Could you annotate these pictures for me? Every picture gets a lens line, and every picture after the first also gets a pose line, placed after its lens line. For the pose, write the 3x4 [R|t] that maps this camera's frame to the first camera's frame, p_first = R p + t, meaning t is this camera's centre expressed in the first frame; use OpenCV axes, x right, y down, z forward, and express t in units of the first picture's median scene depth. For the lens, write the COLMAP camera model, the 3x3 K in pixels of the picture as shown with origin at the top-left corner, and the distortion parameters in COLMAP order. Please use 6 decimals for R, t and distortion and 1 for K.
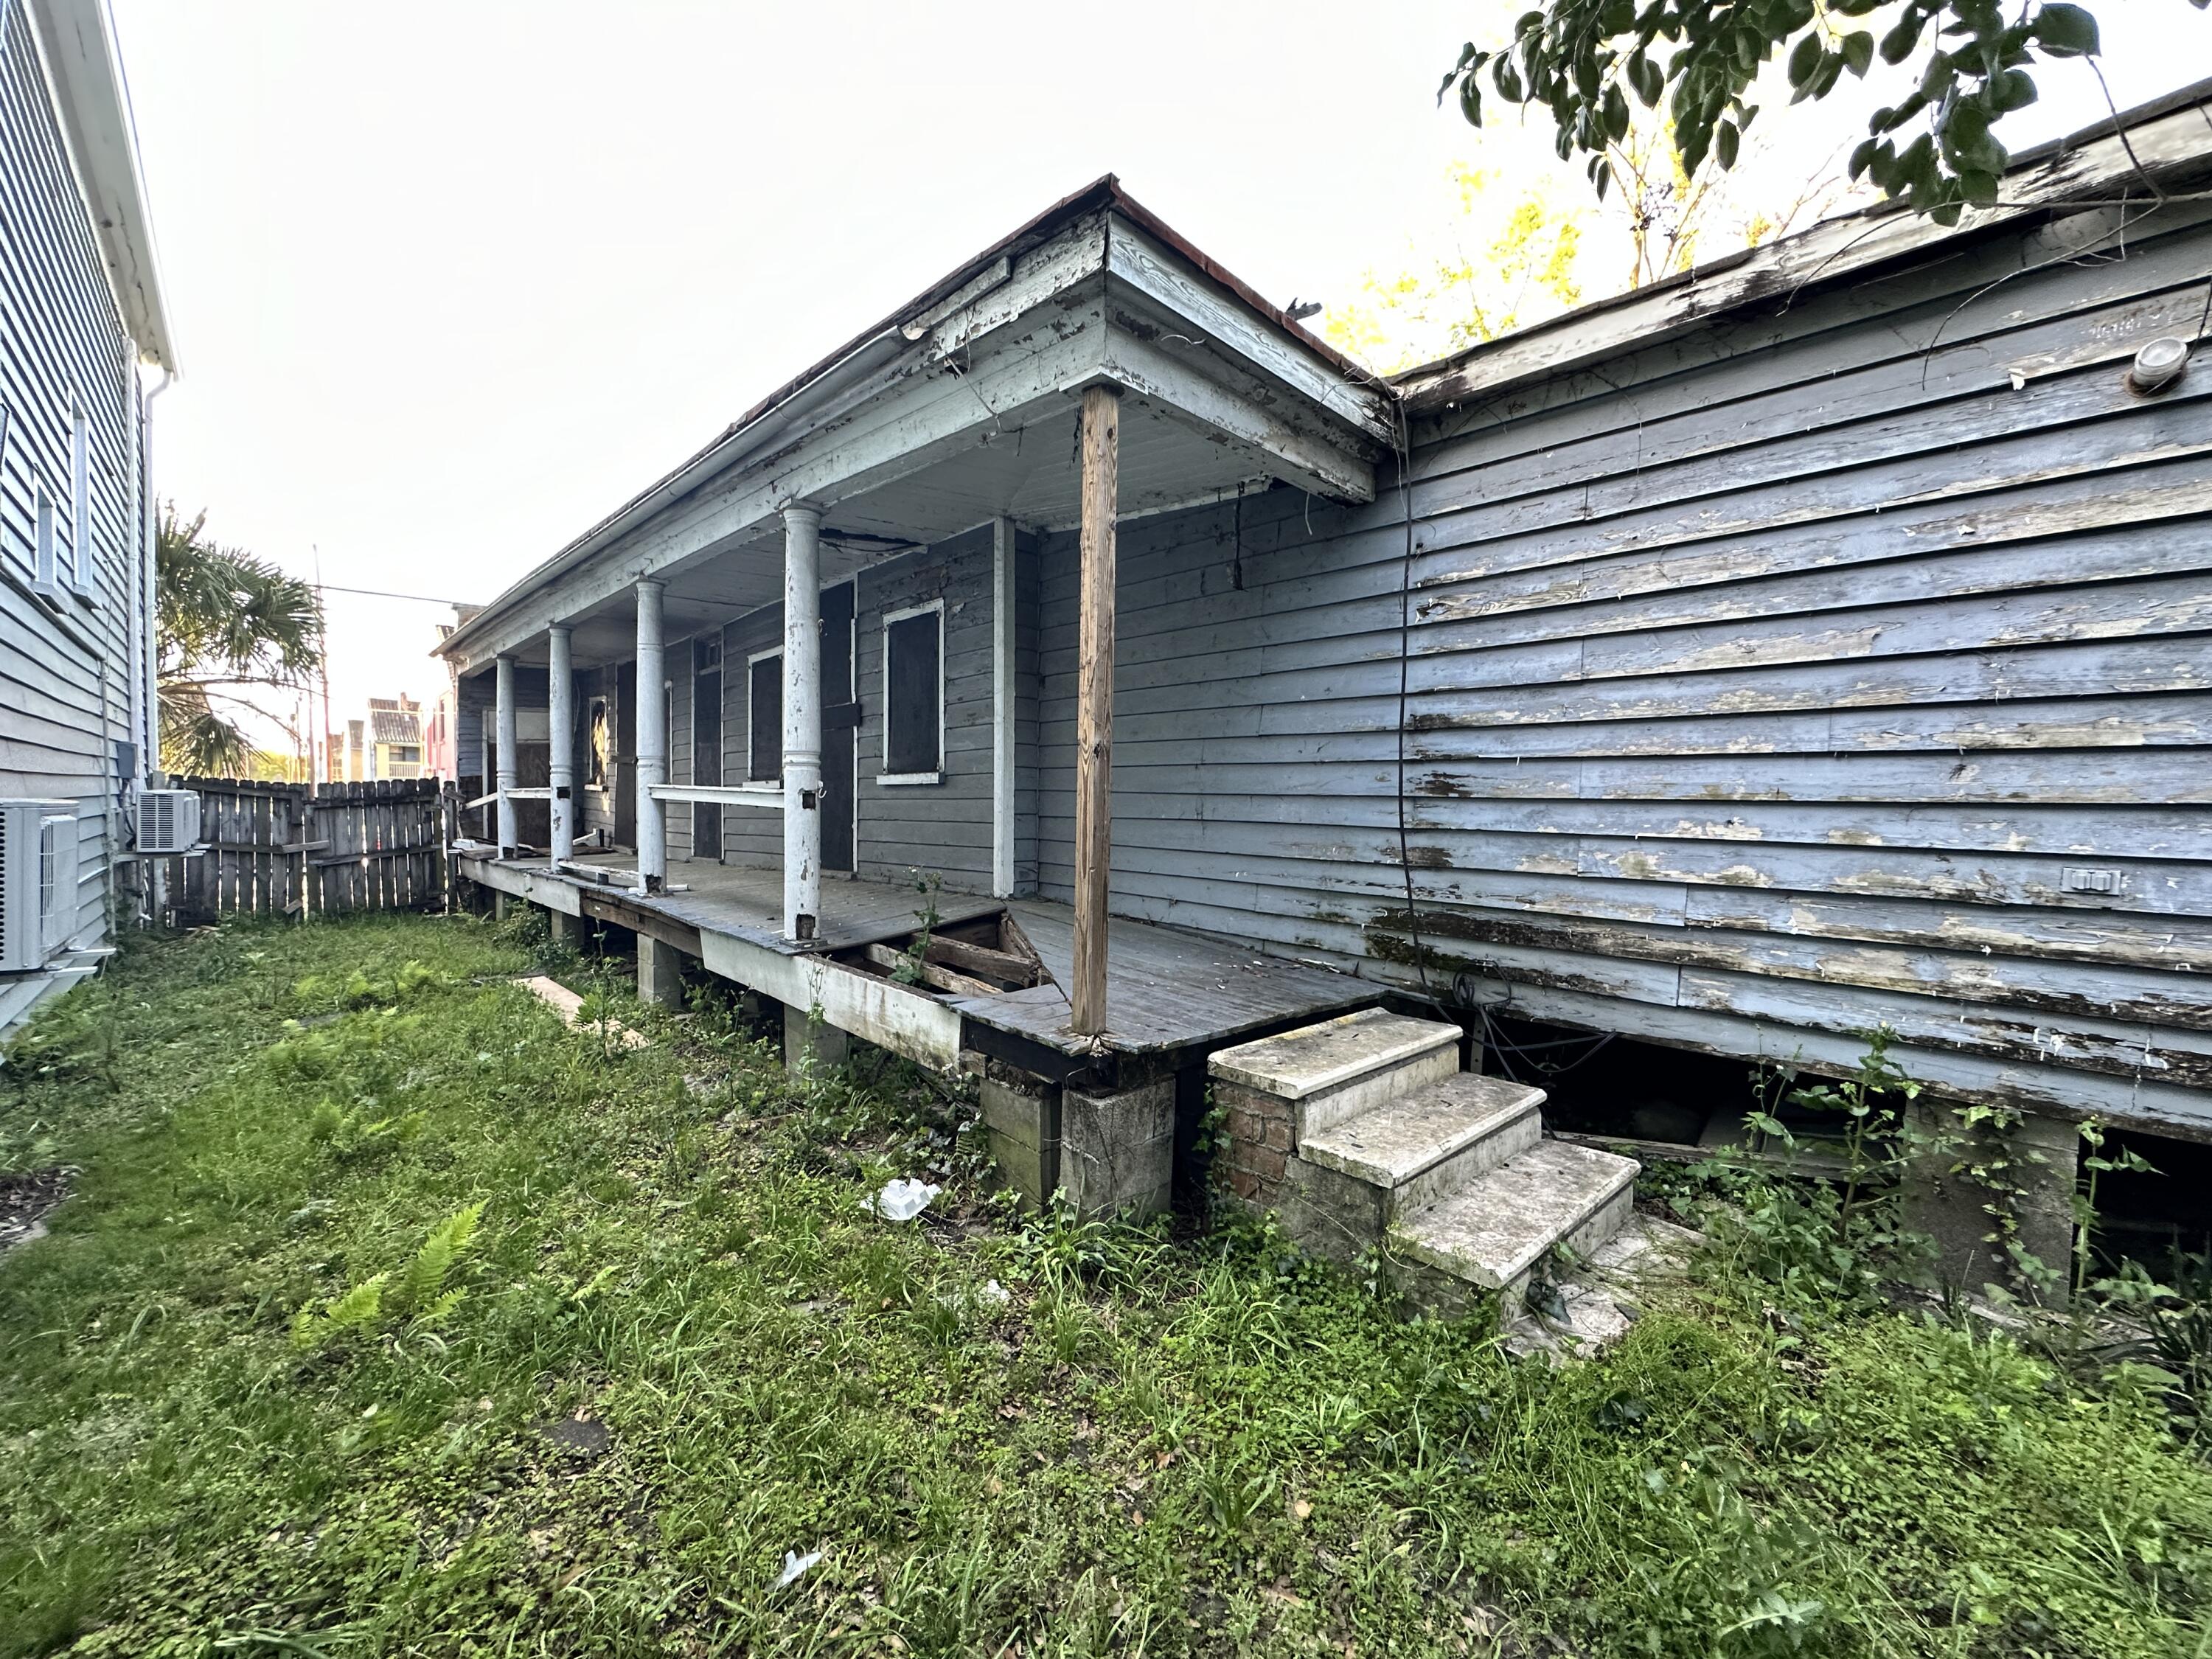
lens RADIAL K [[879.1, 0, 1105.8], [0, 879.1, 831.8], [0, 0, 1]] dist [-0.002582, 0.000175]
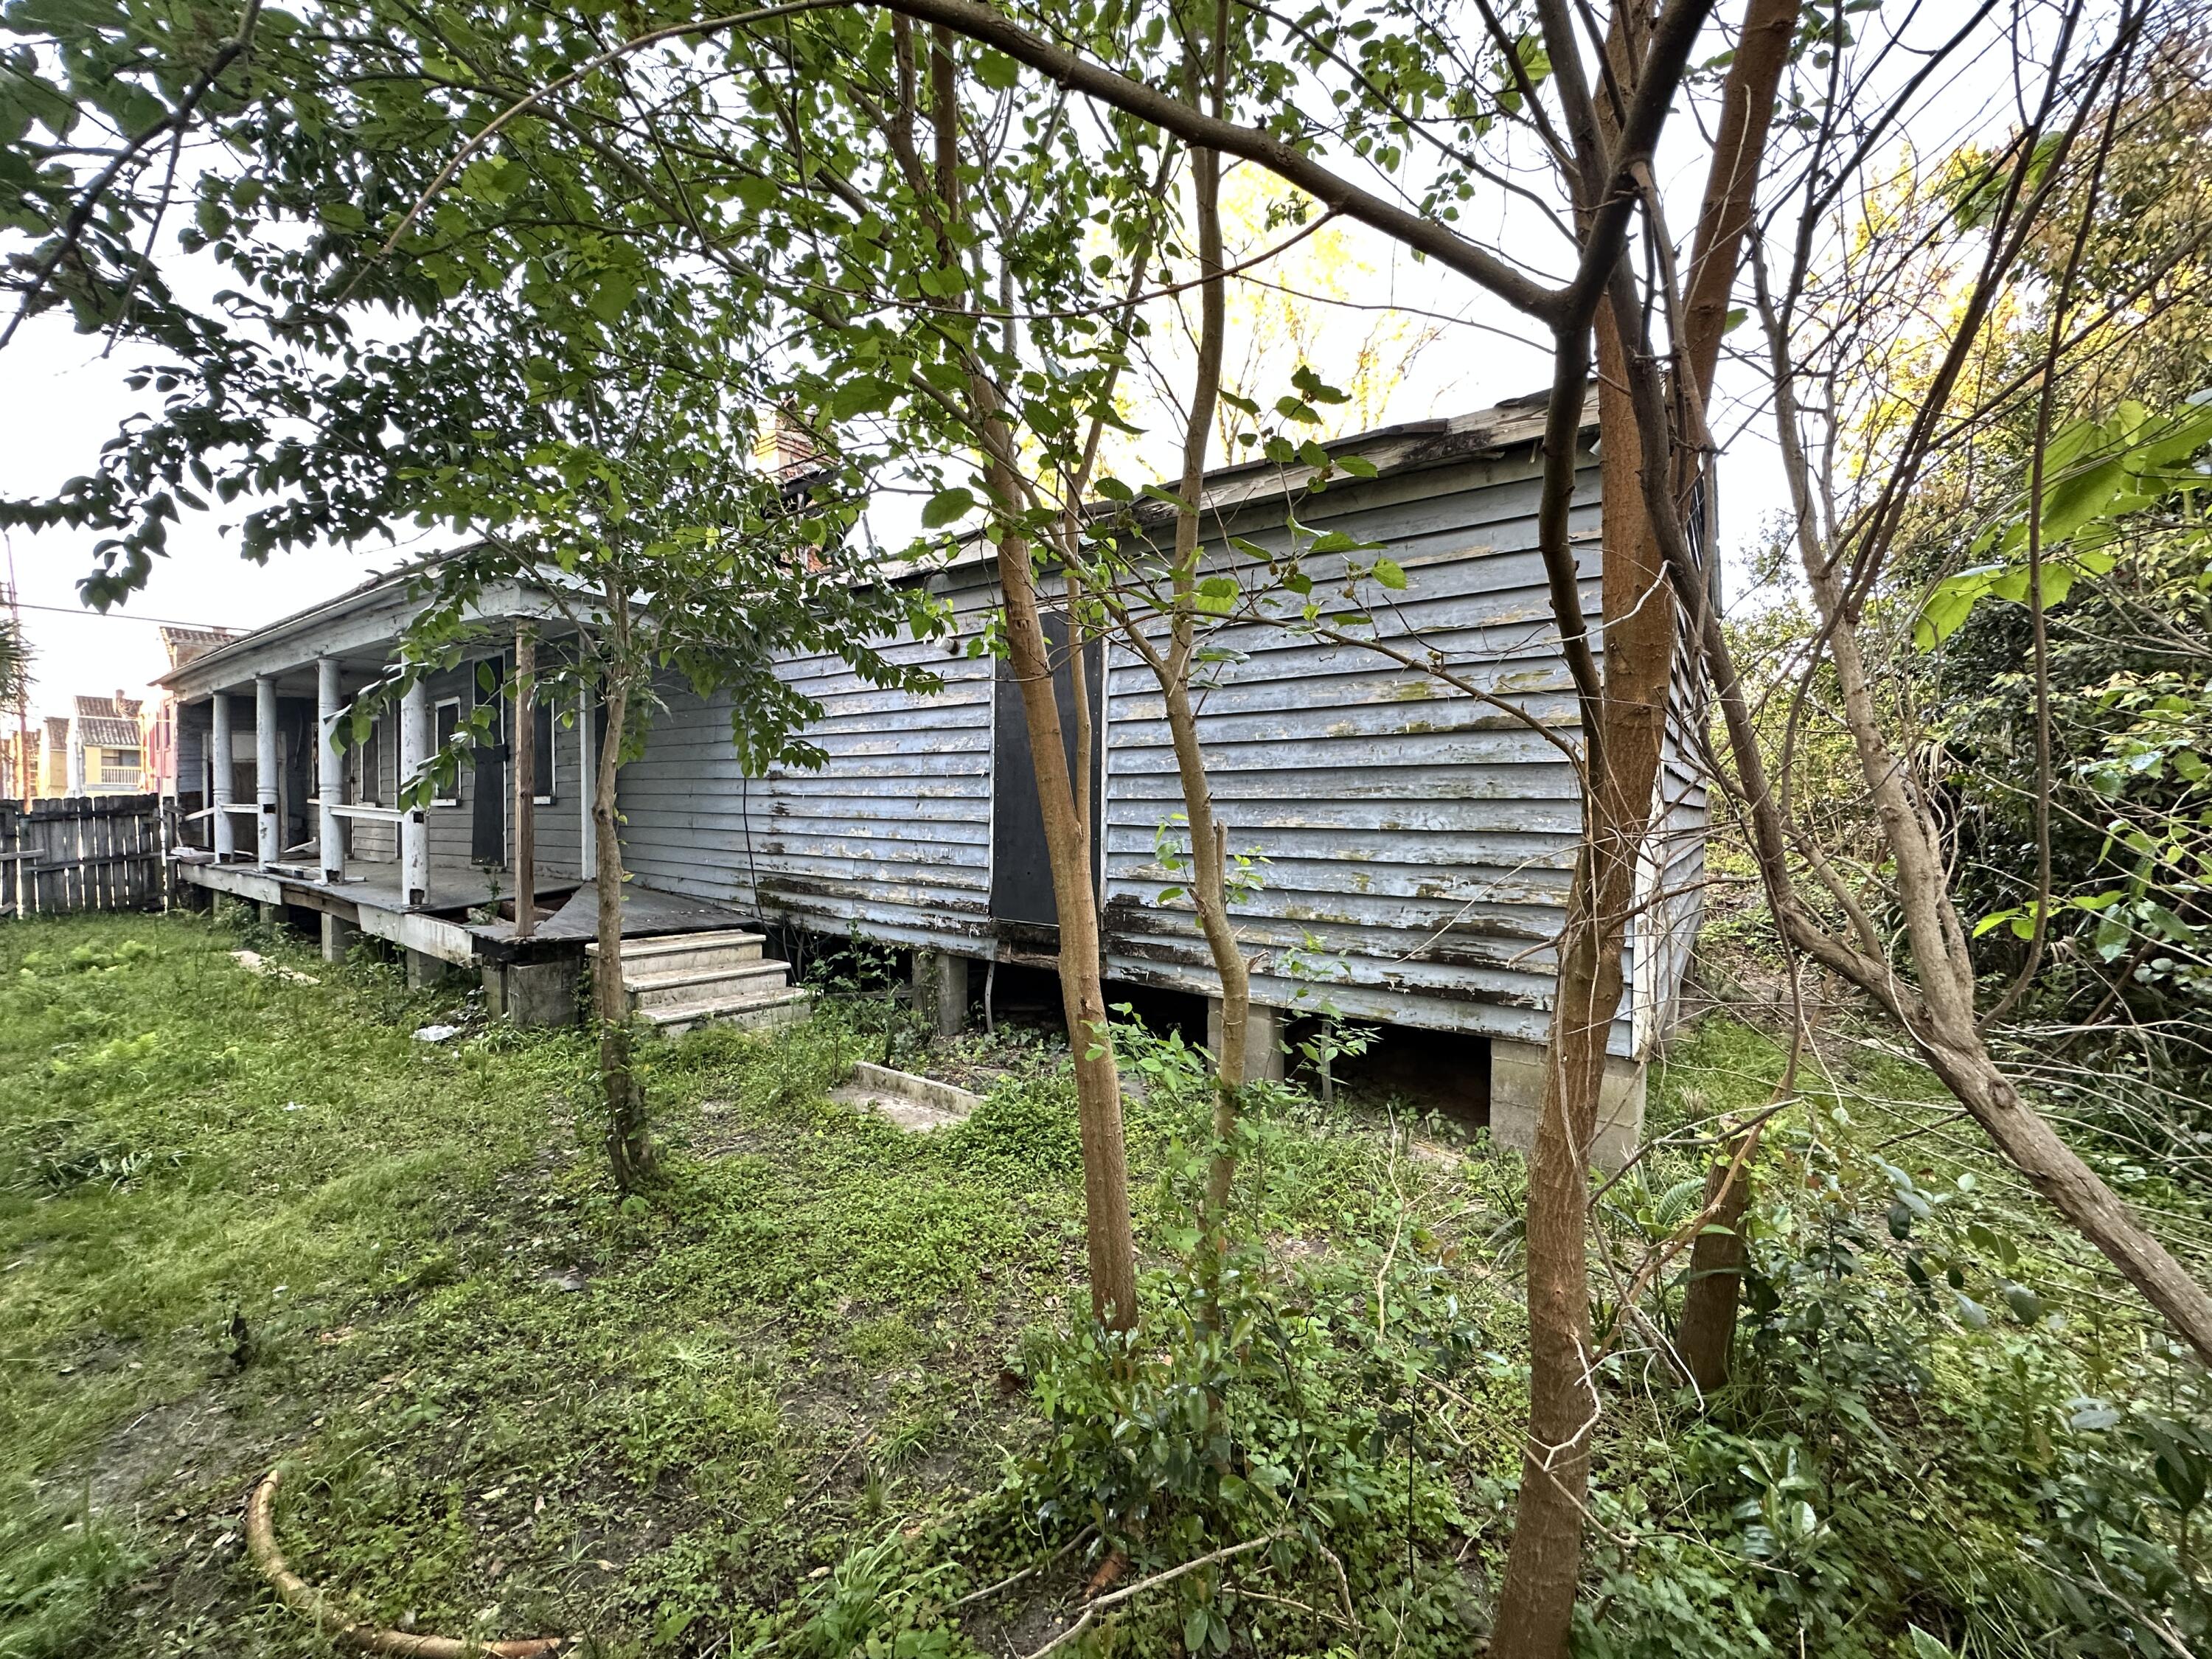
lens RADIAL K [[879.1, 0, 1105.8], [0, 879.1, 831.8], [0, 0, 1]] dist [-0.002582, 0.000175]
pose [[0.985715, -0.006890, 0.168279, 0.474164], [0.007849, 0.999957, -0.005037, 0.006064], [-0.168237, 0.006286, 0.985726, -0.594931]]
